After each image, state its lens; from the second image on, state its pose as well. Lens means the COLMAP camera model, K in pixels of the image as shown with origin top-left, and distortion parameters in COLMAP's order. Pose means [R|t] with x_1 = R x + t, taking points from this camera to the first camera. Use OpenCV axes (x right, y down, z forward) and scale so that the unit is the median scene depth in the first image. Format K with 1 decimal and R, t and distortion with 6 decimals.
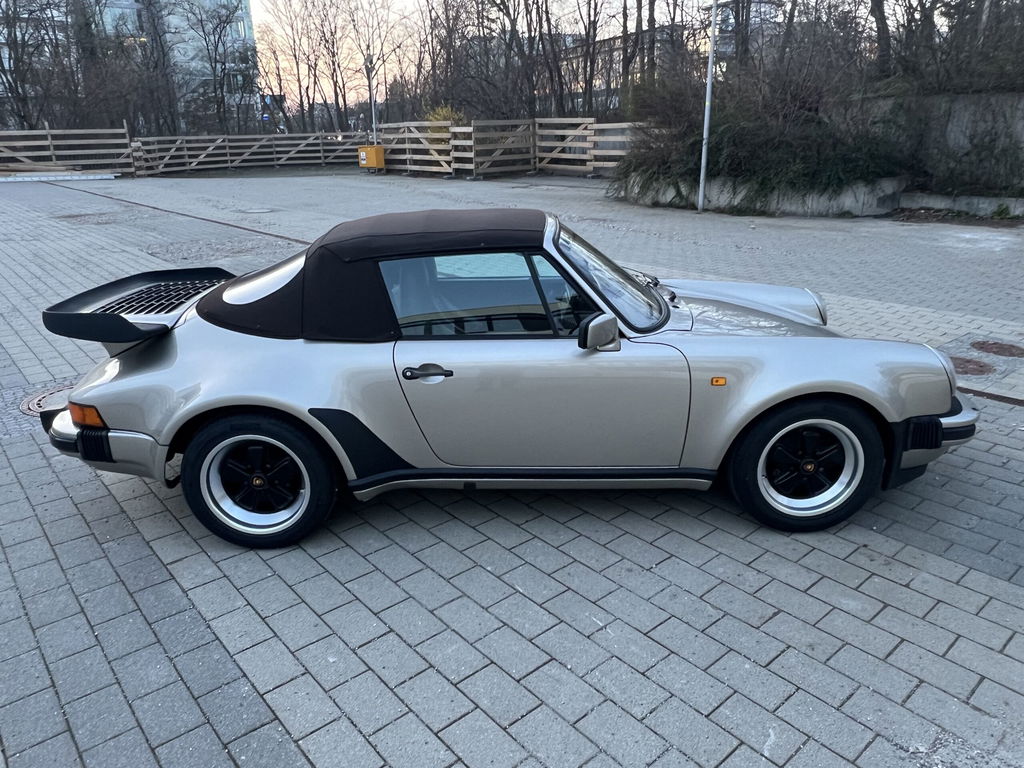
lens RADIAL K [[717.4, 0, 502.9], [0, 717.4, 400.7], [0, 0, 1]] dist [-0.003233, 0.001563]
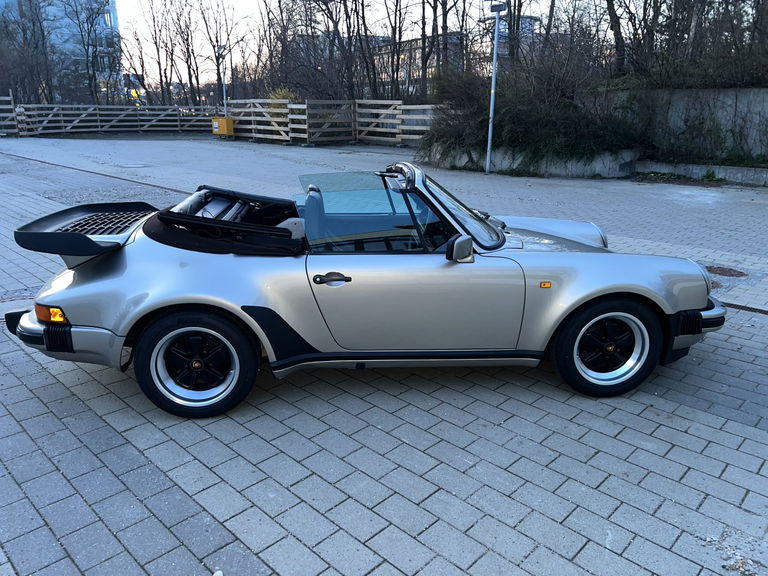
lens RADIAL K [[574.7, 0, 379.3], [0, 574.7, 294.9], [0, 0, 1]] dist [0.057209, -0.061409]
pose [[0.995331, -0.003290, 0.096461, -0.098316], [0.008229, 0.998672, -0.050851, 0.037042], [-0.096165, 0.051407, 0.994037, -0.050102]]
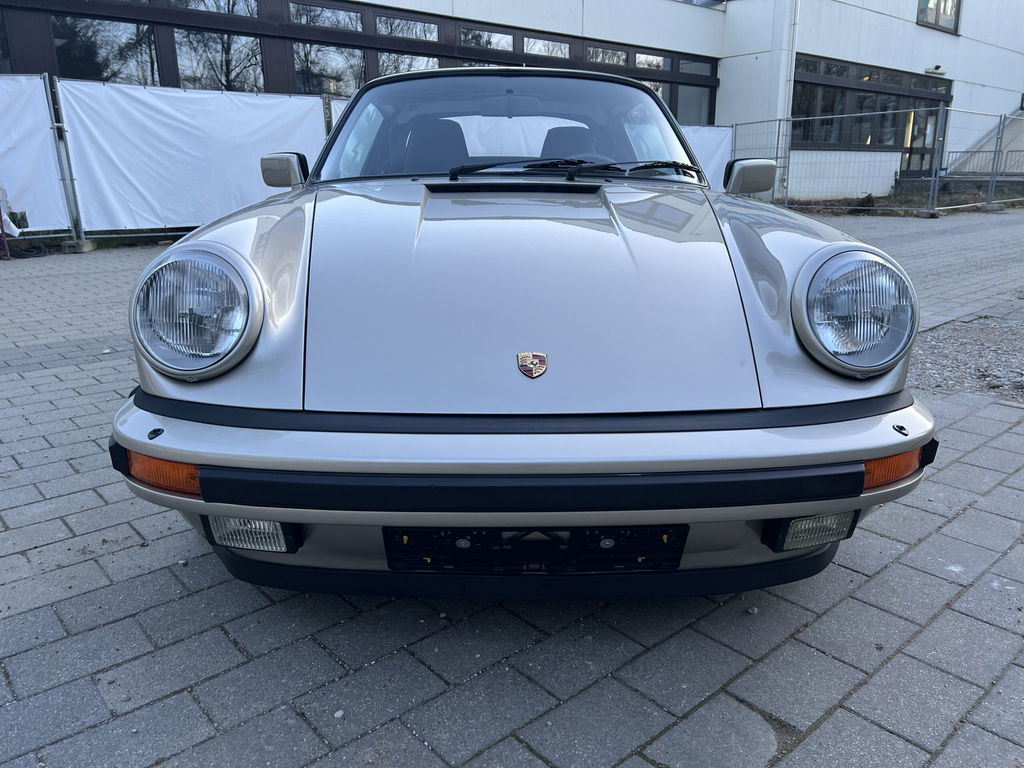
lens RADIAL K [[766.3, 0, 511.6], [0, 766.3, 388.2], [0, 0, 1]] dist [0.057209, -0.061409]
pose [[0.021904, 0.278283, -0.960249, 0.932546], [-0.343645, 0.904053, 0.254158, -0.157888], [0.938844, 0.324418, 0.115434, 0.994636]]
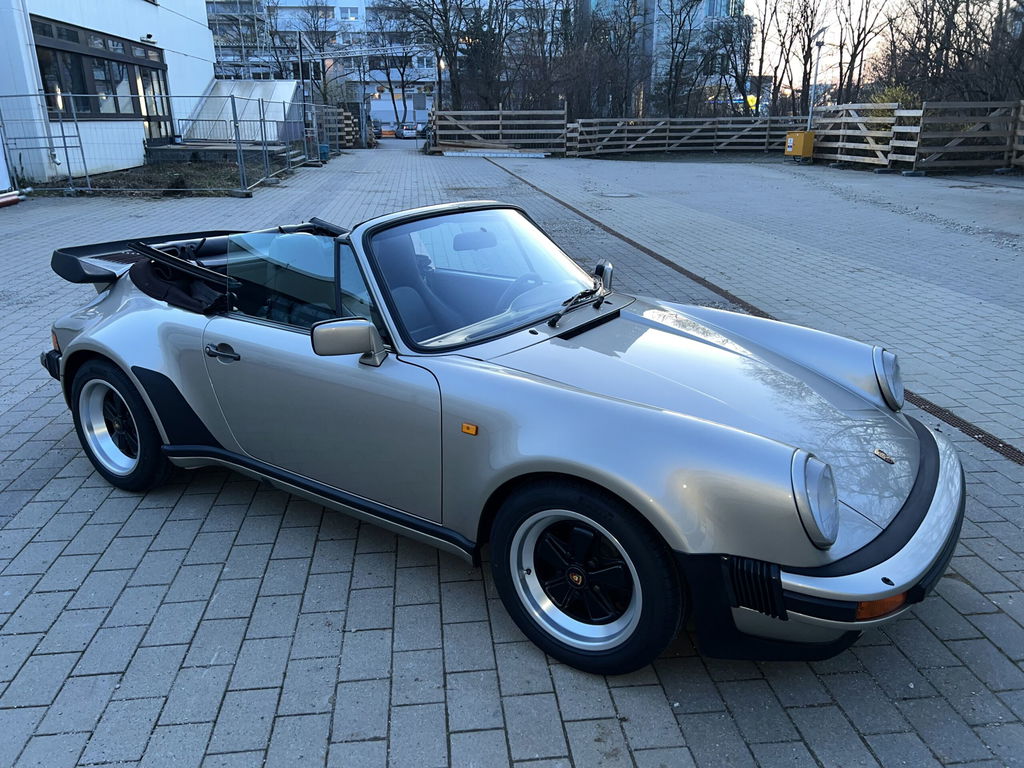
lens RADIAL K [[766.3, 0, 509.9], [0, 766.3, 390.5], [0, 0, 1]] dist [0.057209, -0.061409]
pose [[0.831355, 0.197714, -0.519383, 0.623246], [-0.206666, 0.977539, 0.041317, -0.091195], [0.515886, 0.072989, 0.853542, 0.257716]]
